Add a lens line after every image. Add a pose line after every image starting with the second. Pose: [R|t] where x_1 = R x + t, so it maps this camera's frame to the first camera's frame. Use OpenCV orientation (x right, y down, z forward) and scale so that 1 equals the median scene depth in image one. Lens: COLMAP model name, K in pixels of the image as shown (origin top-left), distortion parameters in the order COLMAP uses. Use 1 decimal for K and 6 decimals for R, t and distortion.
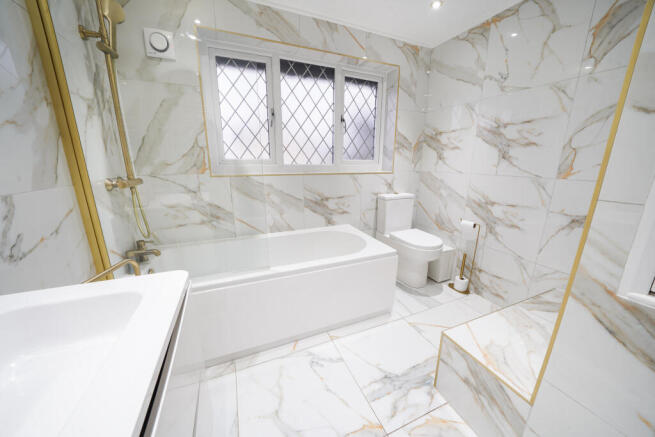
lens RADIAL K [[229.0, 0, 326.6], [0, 229.0, 219.1], [0, 0, 1]] dist [-0.019904, 0.000168]
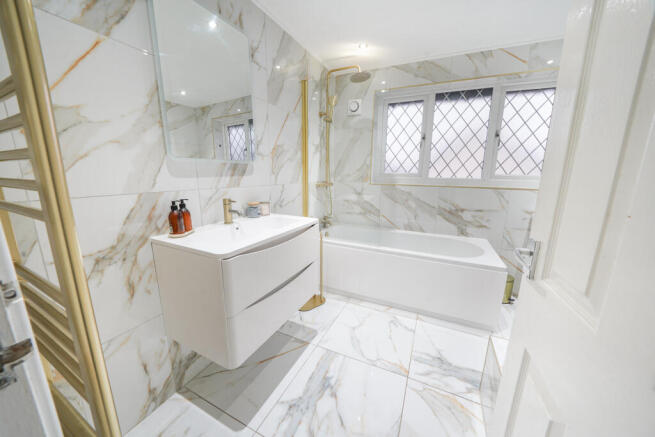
lens RADIAL K [[229.0, 0, 326.6], [0, 229.0, 219.1], [0, 0, 1]] dist [-0.019904, 0.000168]
pose [[0.661610, 0.152847, -0.734105, 0.414326], [-0.190722, 0.981110, 0.032388, 0.043583], [0.725188, 0.118581, 0.678264, -0.197878]]
